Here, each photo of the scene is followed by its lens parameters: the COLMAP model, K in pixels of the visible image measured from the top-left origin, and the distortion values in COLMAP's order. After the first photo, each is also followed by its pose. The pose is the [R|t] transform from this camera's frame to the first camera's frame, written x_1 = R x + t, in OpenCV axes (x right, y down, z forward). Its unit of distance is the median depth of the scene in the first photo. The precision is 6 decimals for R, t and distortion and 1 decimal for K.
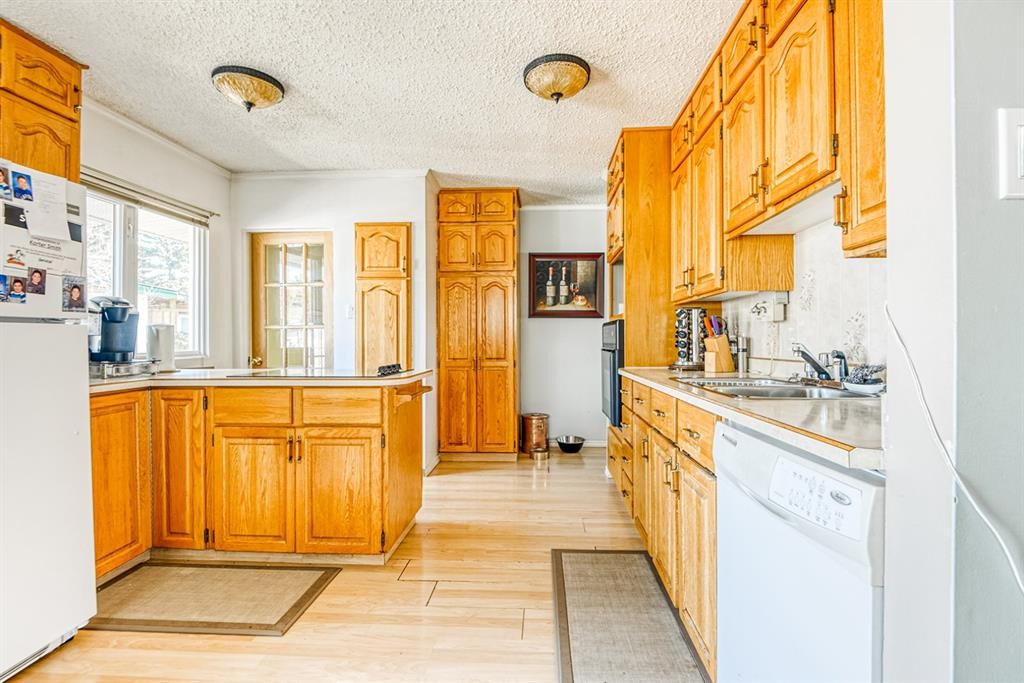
lens RADIAL K [[463.5, 0, 512.0], [0, 463.5, 341.5], [0, 0, 1]] dist [0.027374, -0.024741]
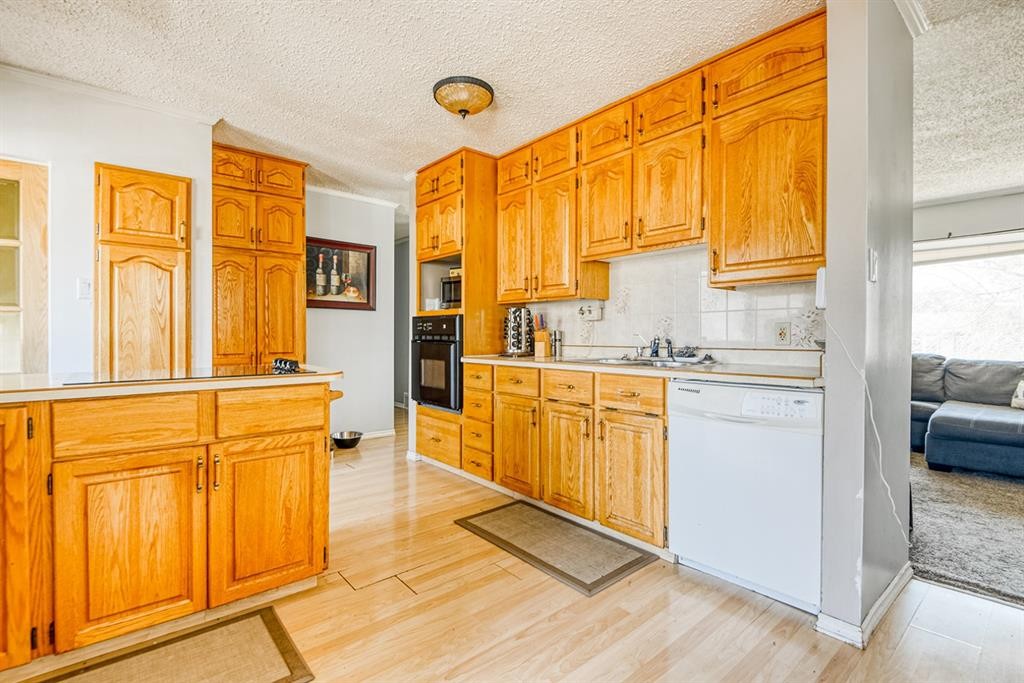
lens RADIAL K [[463.0, 0, 518.8], [0, 463.0, 339.2], [0, 0, 1]] dist [0.035034, -0.027647]
pose [[0.731071, -0.004324, 0.682288, -0.446819], [-0.001898, 0.999963, 0.008372, 0.004011], [-0.682299, -0.007416, 0.731036, 0.072878]]
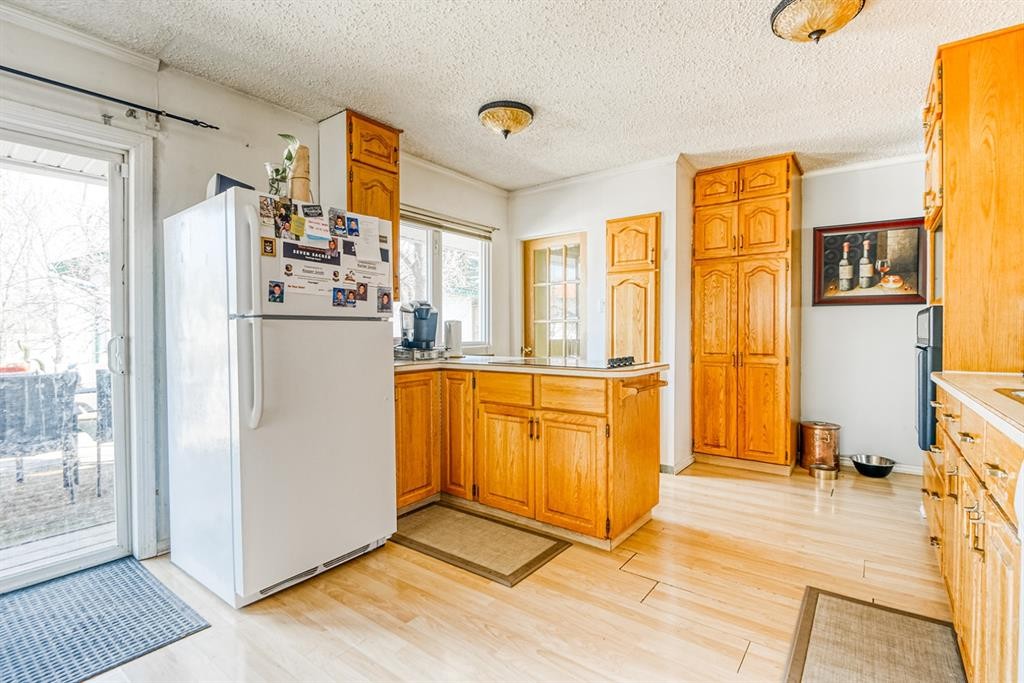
lens RADIAL K [[463.0, 0, 518.8], [0, 463.0, 339.2], [0, 0, 1]] dist [0.035034, -0.027647]
pose [[0.840115, 0.009663, -0.542323, 0.082676], [-0.003920, 0.999923, 0.011743, -0.000363], [0.542395, -0.007739, 0.840088, 0.021418]]
